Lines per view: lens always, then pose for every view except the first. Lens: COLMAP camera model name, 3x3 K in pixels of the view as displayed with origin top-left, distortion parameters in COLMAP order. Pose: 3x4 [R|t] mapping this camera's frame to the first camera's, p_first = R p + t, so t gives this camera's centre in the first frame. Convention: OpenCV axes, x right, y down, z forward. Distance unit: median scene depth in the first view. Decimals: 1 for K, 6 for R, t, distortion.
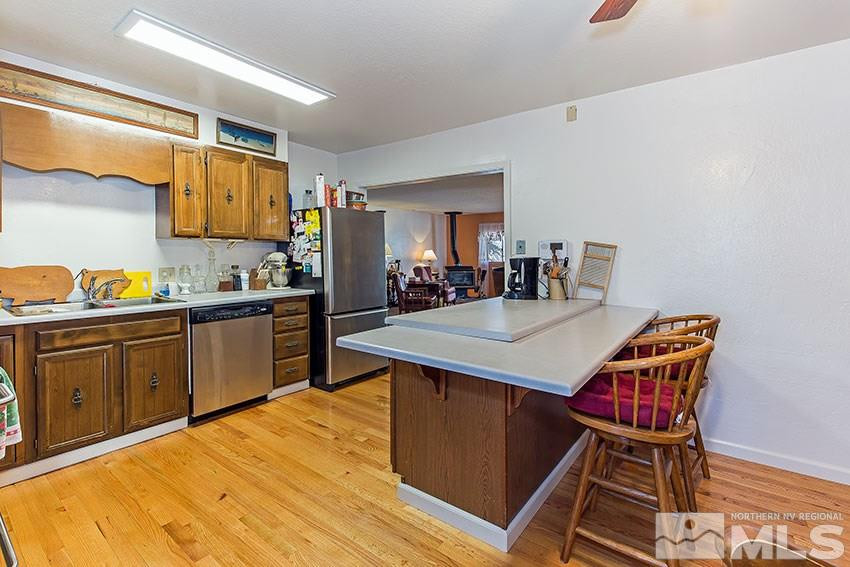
lens RADIAL K [[393.2, 0, 423.9], [0, 393.2, 256.1], [0, 0, 1]] dist [-0.000119, -0.000228]
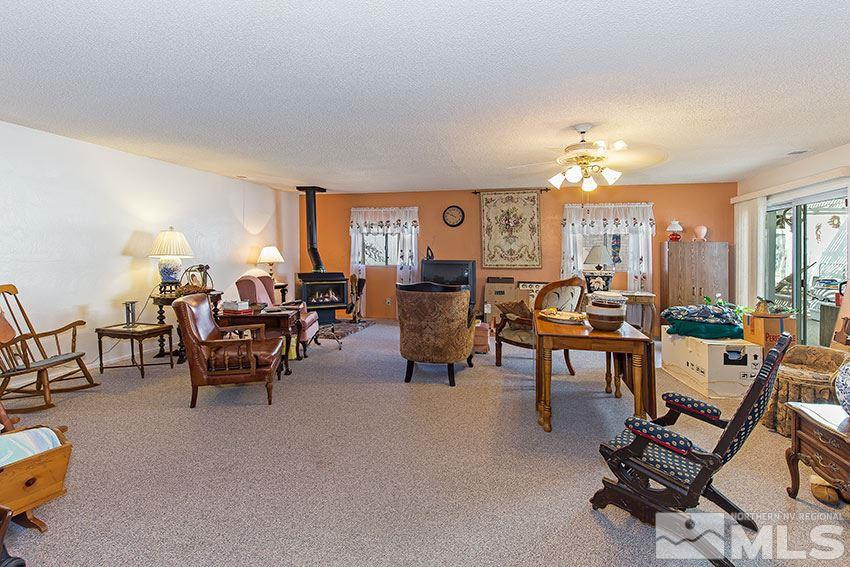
lens RADIAL K [[393.2, 0, 423.9], [0, 393.2, 256.1], [0, 0, 1]] dist [-0.000119, -0.000228]
pose [[0.929289, 0.003151, 0.369340, 0.010014], [-0.006101, 0.999958, 0.006819, -0.006697], [-0.369303, -0.008591, 0.929269, 0.362465]]
